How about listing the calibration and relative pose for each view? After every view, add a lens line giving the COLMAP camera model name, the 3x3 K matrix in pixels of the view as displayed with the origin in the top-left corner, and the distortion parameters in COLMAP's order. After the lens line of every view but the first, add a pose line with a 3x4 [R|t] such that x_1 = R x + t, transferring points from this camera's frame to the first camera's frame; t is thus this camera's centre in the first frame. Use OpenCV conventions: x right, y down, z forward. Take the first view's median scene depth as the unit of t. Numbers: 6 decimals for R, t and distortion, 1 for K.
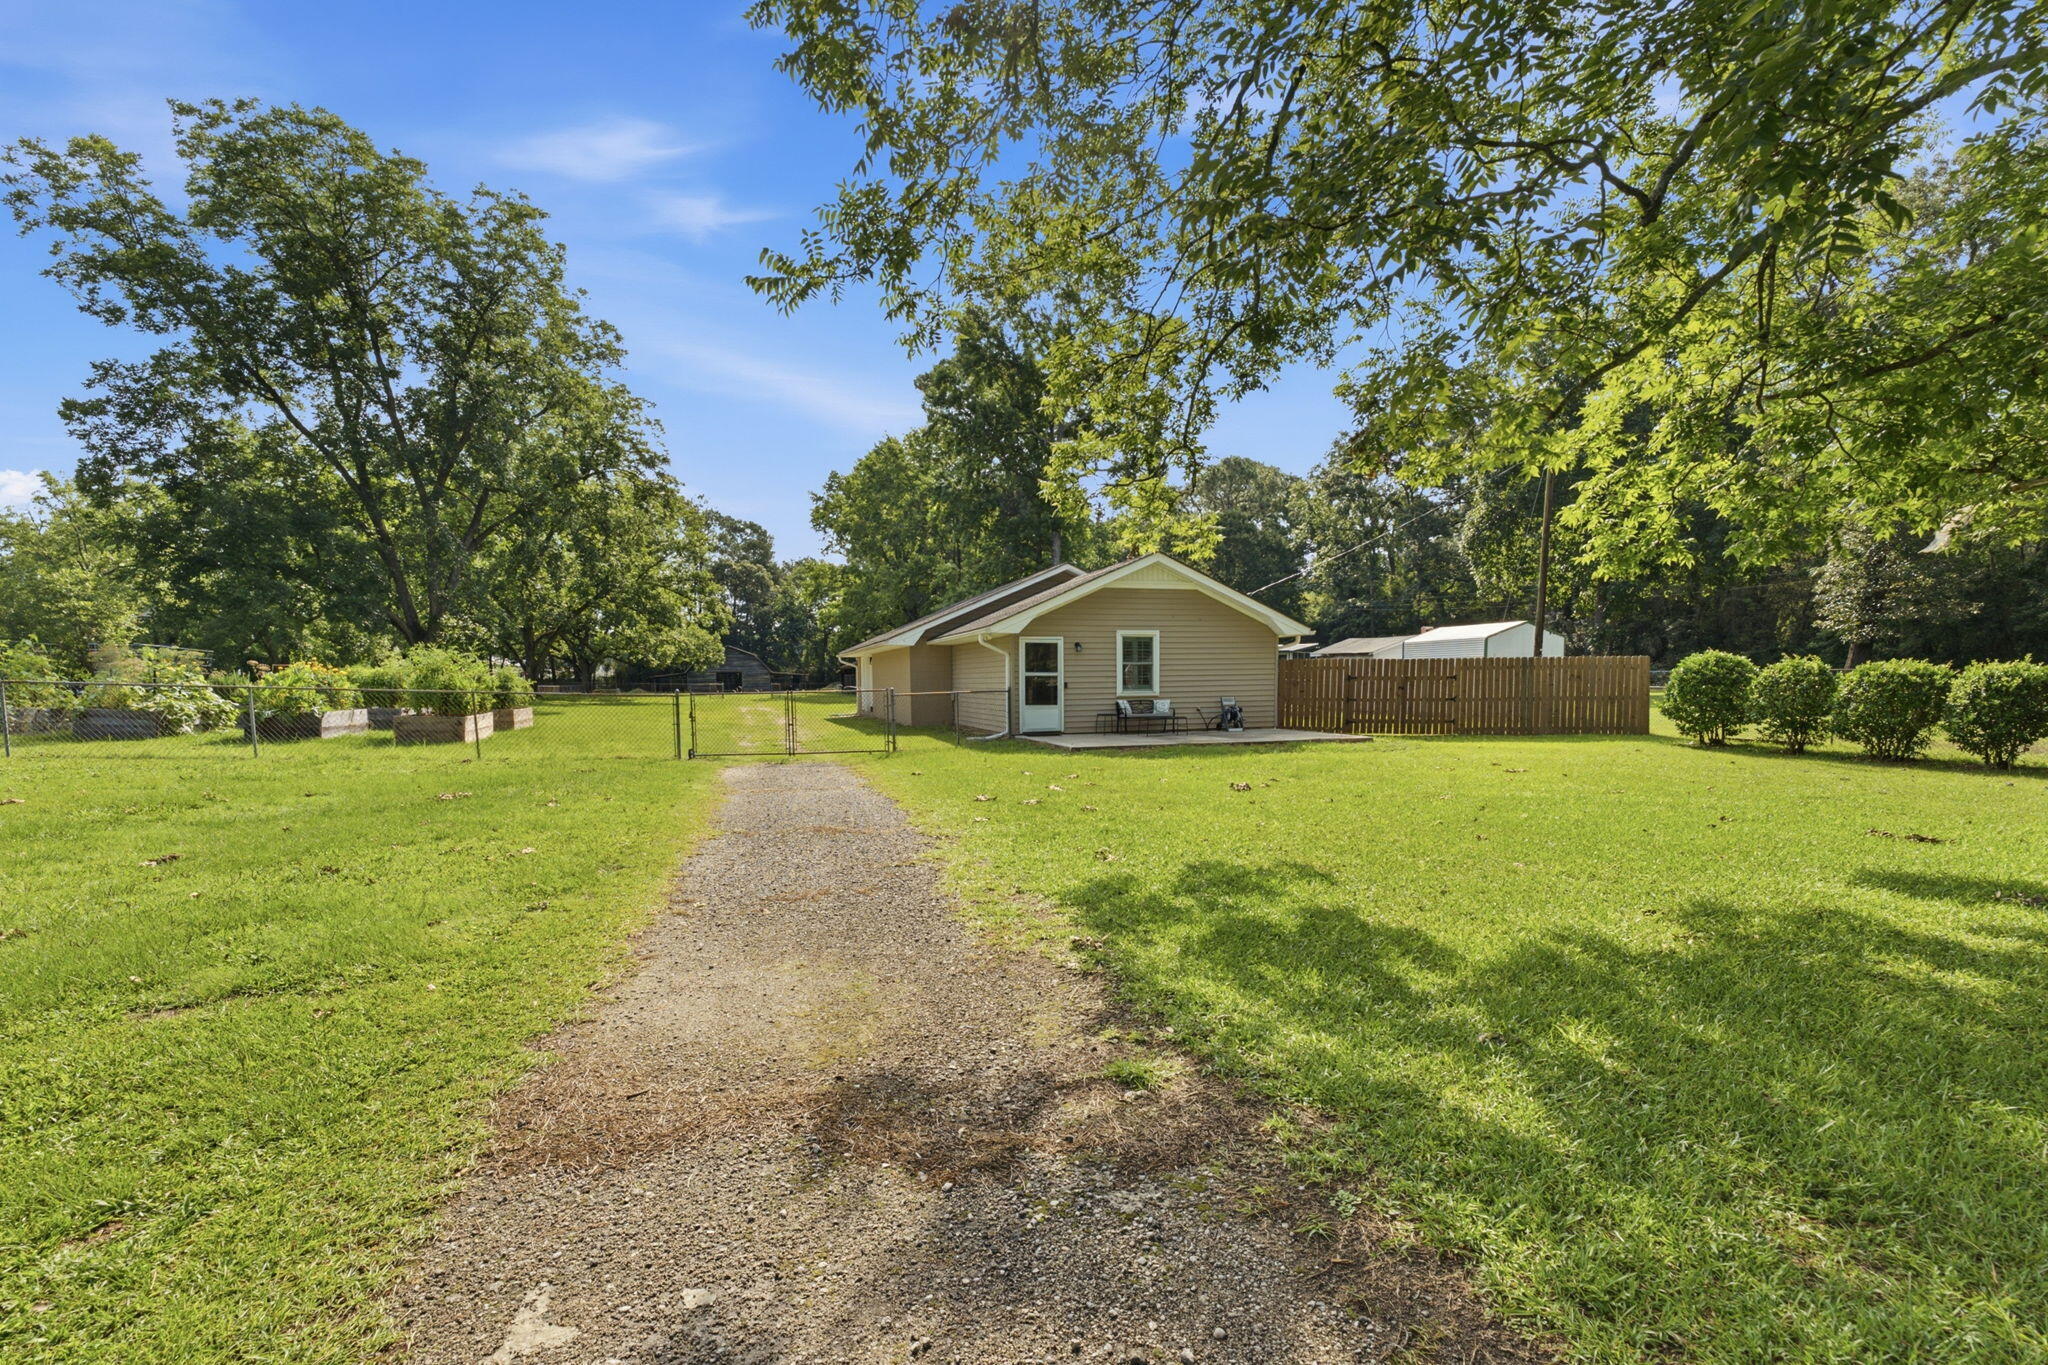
lens RADIAL K [[907.7, 0, 1039.5], [0, 907.7, 760.5], [0, 0, 1]] dist [0.001410, 0.000879]
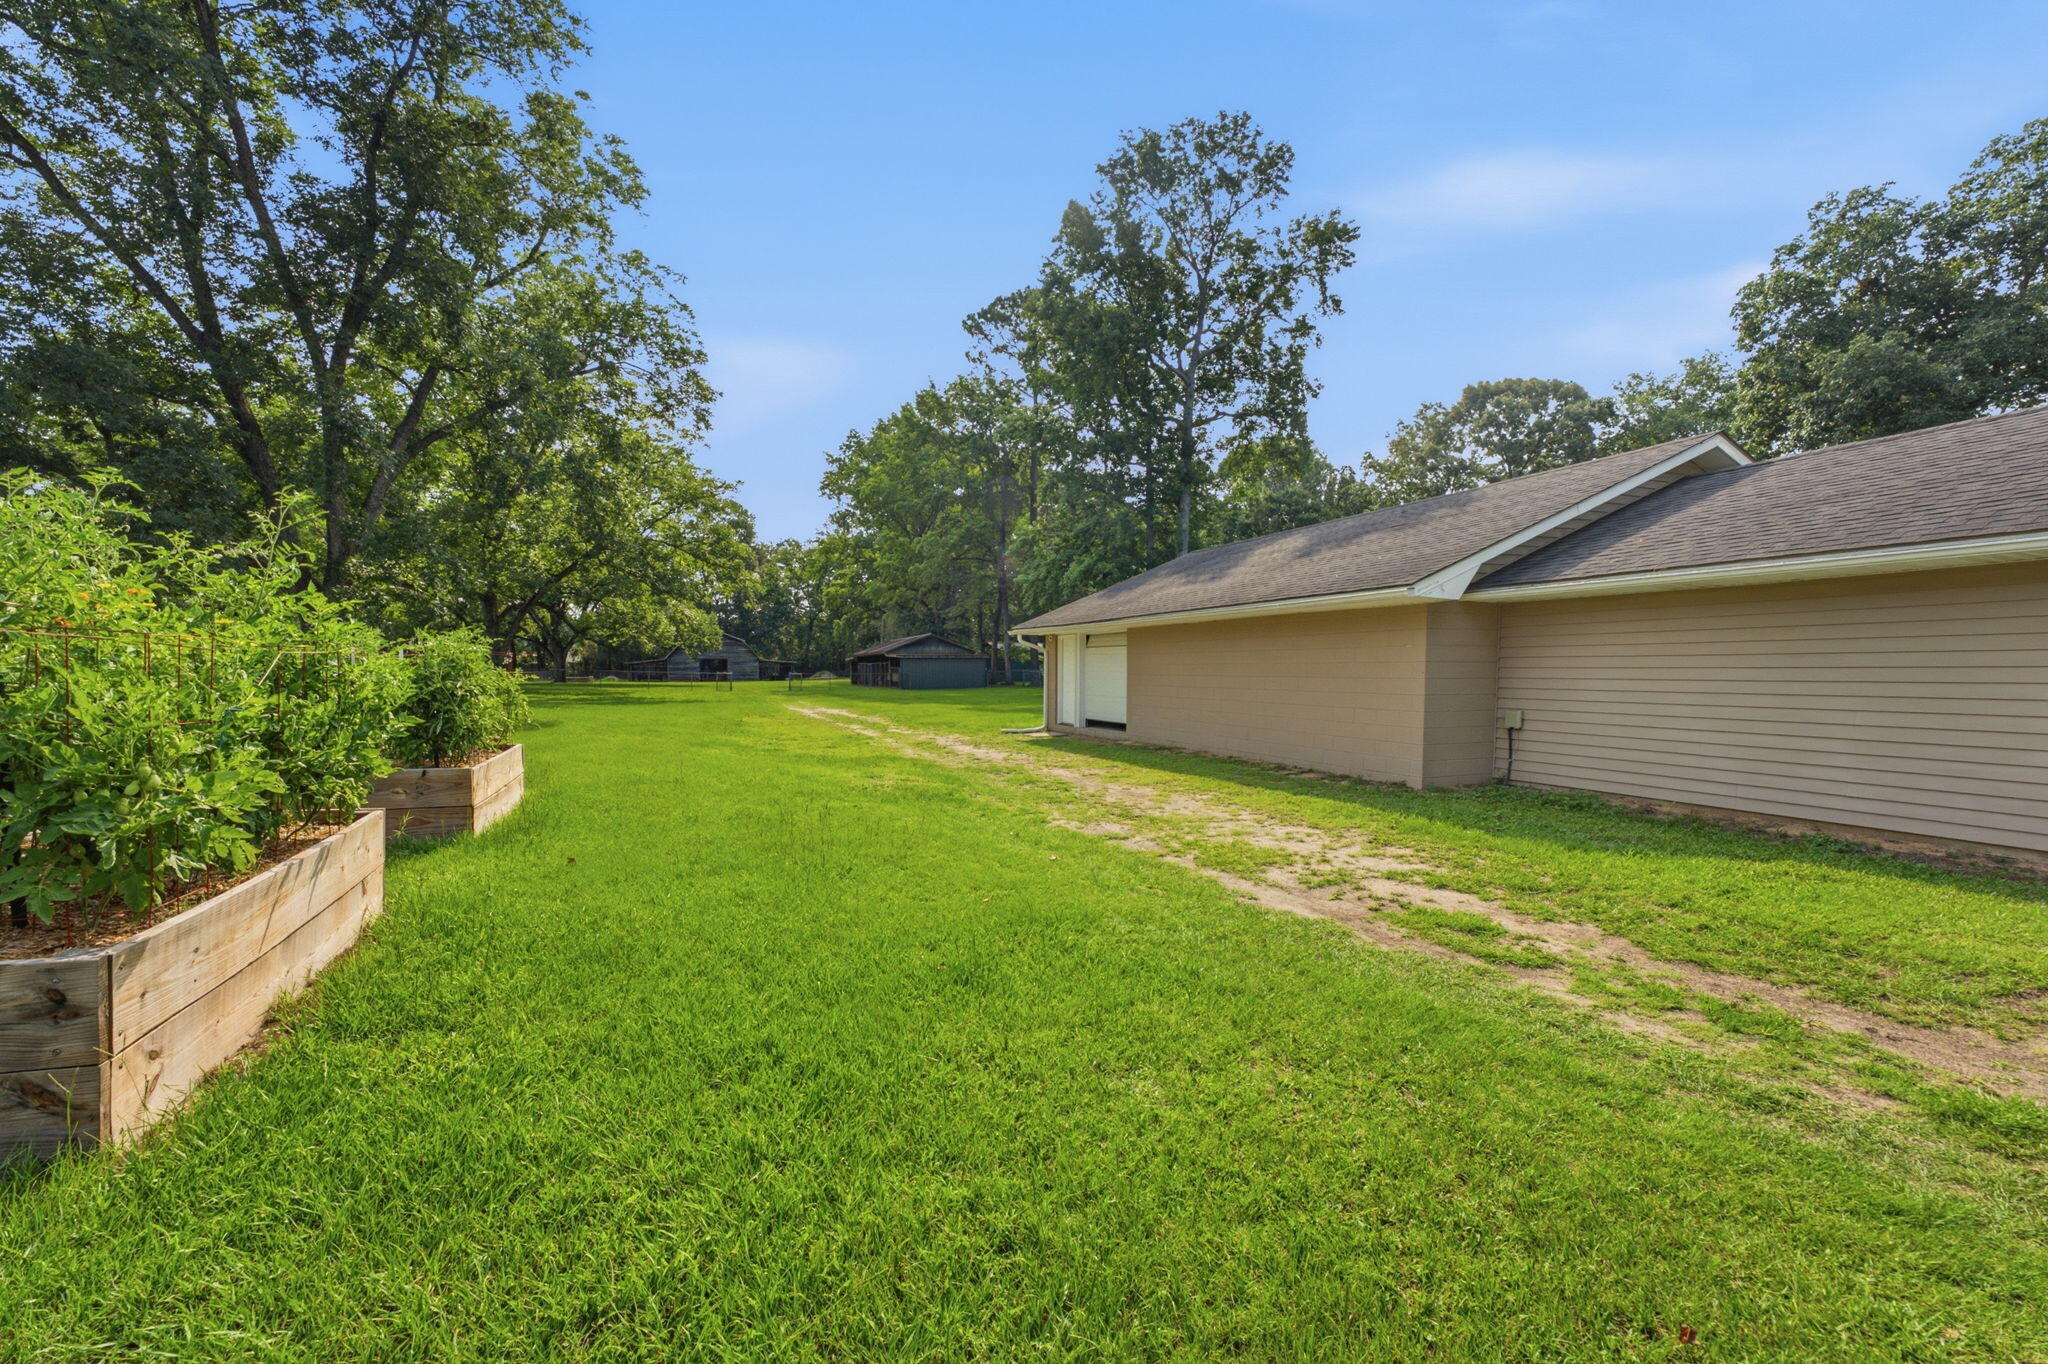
lens RADIAL K [[864.8, 0, 1007.0], [0, 864.8, 721.1], [0, 0, 1]] dist [0.014079, 0.000050]
pose [[0.999346, 0.012751, 0.033827, -0.135523], [-0.011675, 0.999426, -0.031798, -0.021716], [-0.034213, 0.031382, 0.998922, 0.232269]]
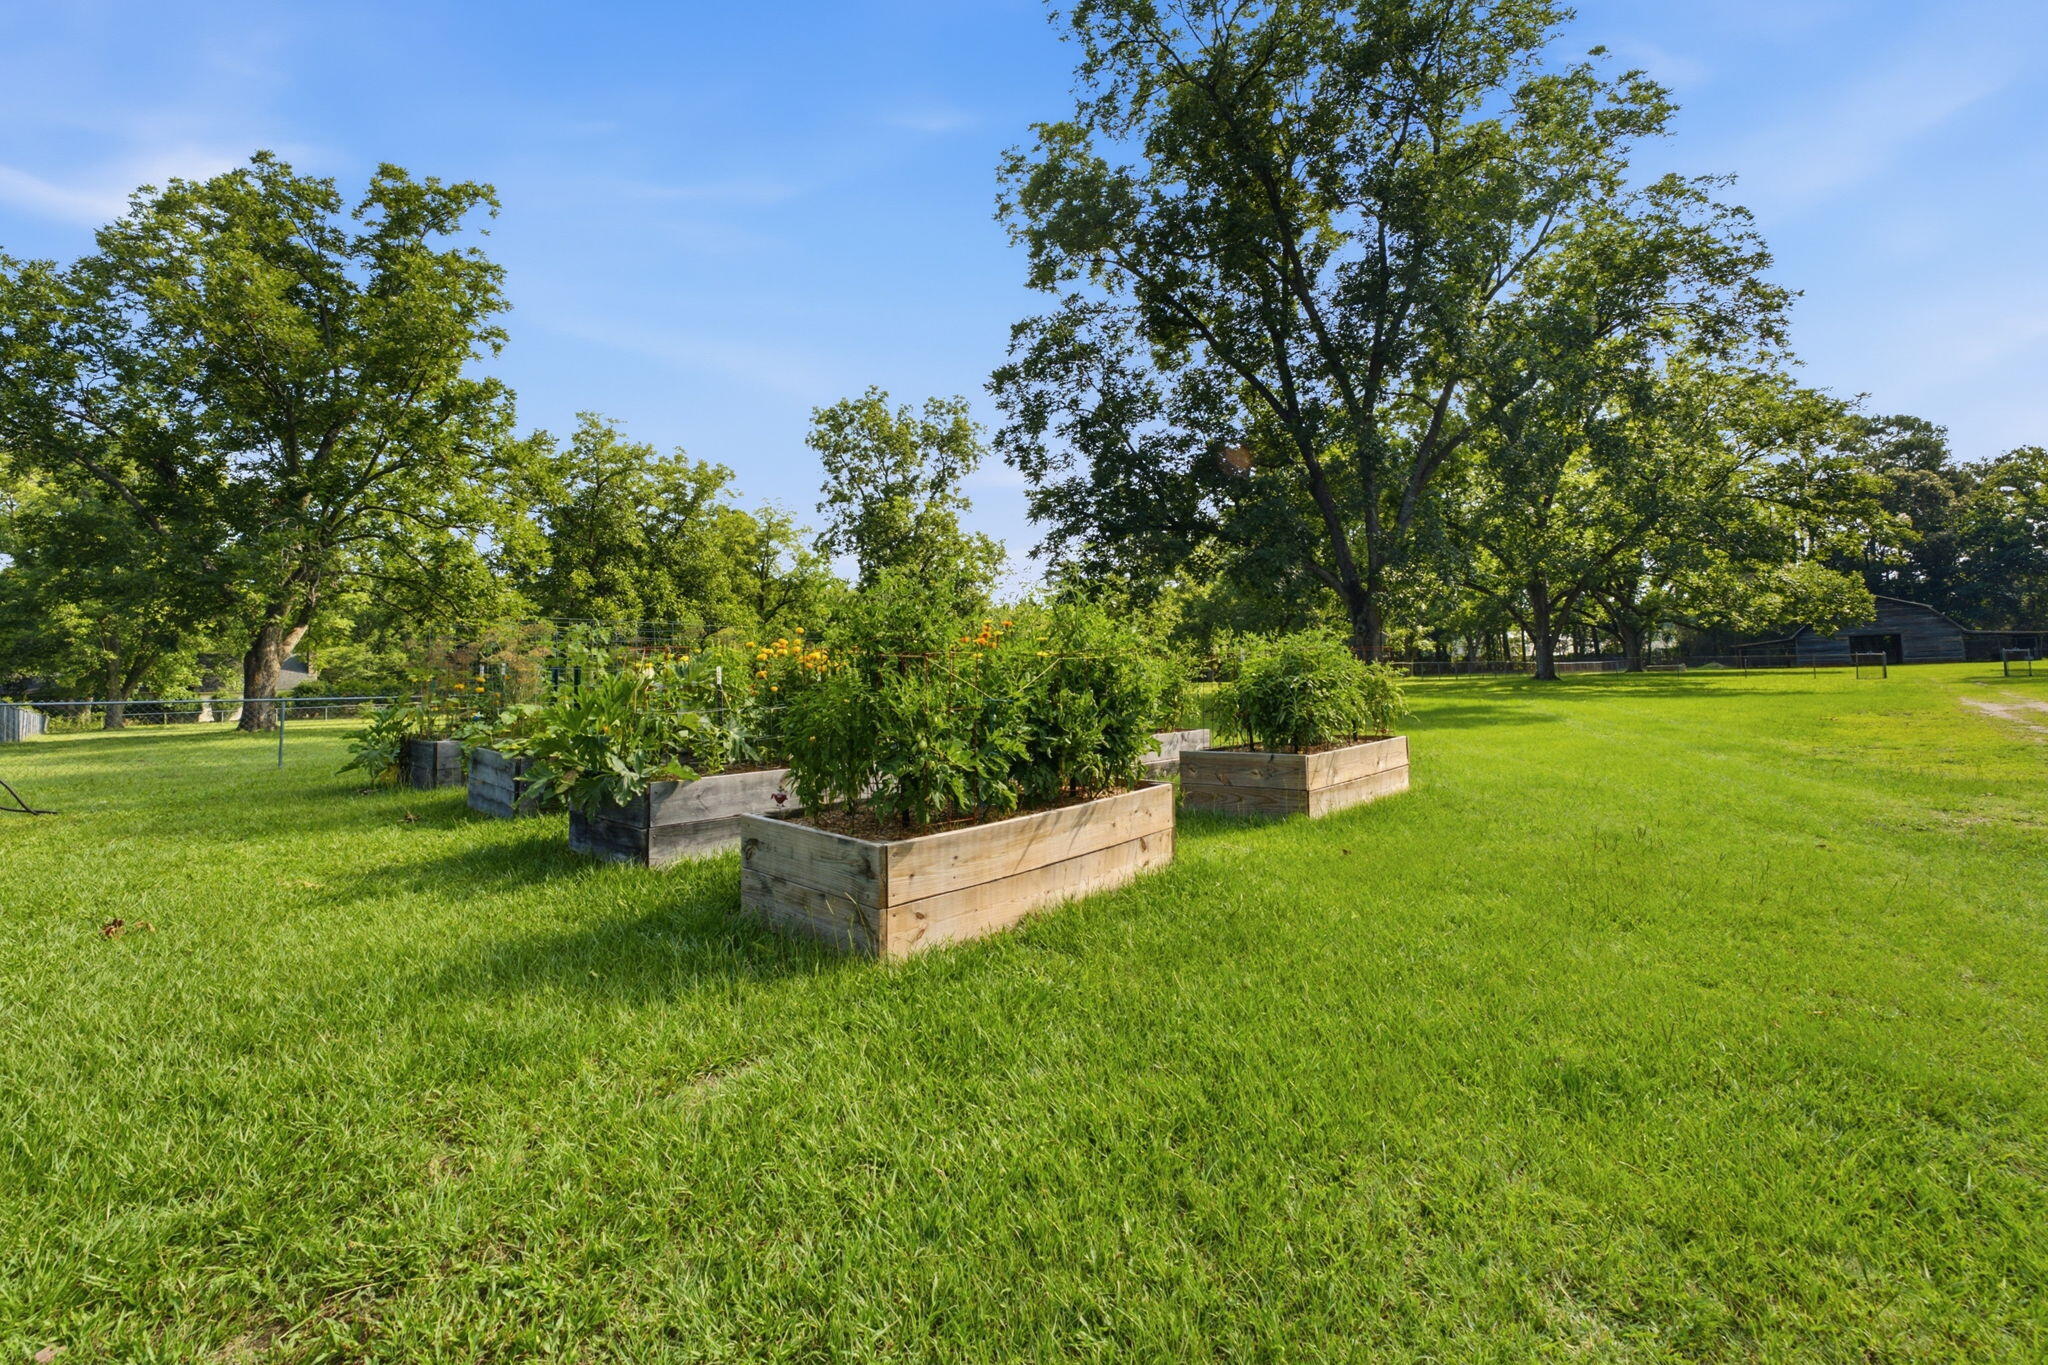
lens RADIAL K [[907.7, 0, 1007.1], [0, 907.7, 607.3], [0, 0, 1]] dist [0.001410, 0.000879]
pose [[0.476108, -0.071893, -0.876443, -0.110119], [-0.052246, 0.992579, -0.109801, -0.022800], [0.877833, 0.098068, 0.468819, 0.246103]]
